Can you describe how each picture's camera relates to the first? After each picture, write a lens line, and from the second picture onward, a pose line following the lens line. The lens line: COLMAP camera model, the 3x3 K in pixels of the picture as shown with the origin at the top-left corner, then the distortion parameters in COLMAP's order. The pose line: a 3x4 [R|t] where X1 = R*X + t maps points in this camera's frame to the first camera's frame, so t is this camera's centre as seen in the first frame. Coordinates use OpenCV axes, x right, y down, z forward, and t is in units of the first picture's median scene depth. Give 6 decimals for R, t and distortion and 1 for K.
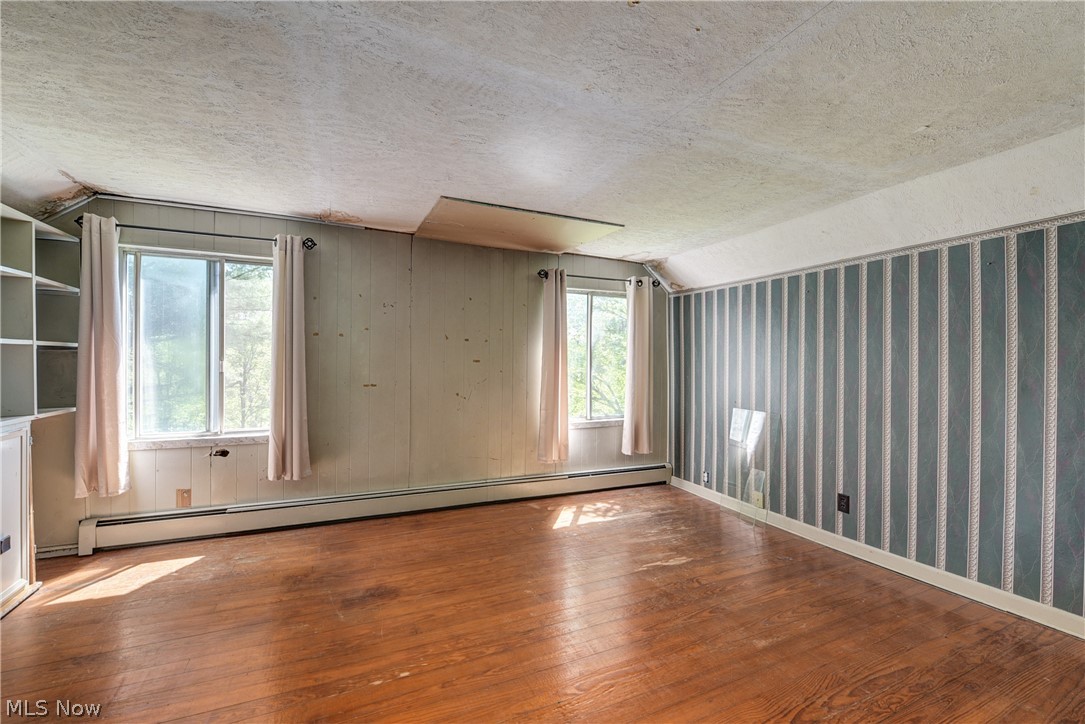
lens RADIAL K [[428.6, 0, 539.4], [0, 428.6, 364.9], [0, 0, 1]] dist [-0.028391, -0.000032]
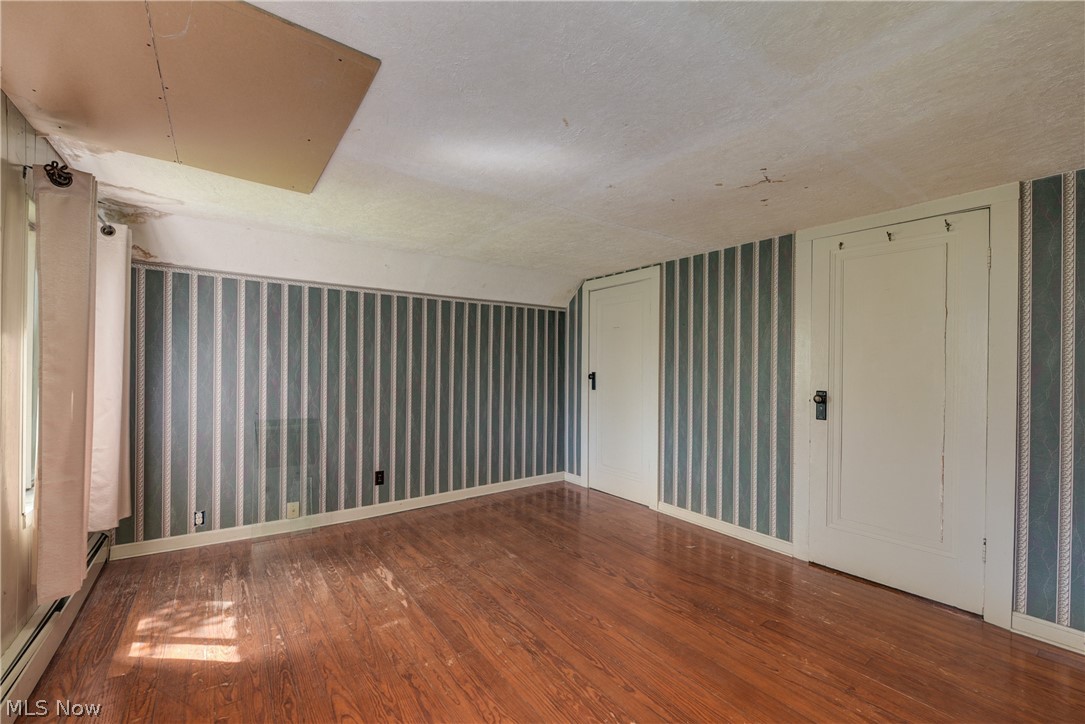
lens RADIAL K [[428.6, 0, 539.4], [0, 428.6, 364.9], [0, 0, 1]] dist [-0.028391, -0.000032]
pose [[-0.184880, -0.006401, 0.982740, -0.626997], [-0.006676, 0.999964, 0.005258, -0.026339], [-0.982738, -0.005589, -0.184916, 0.738220]]
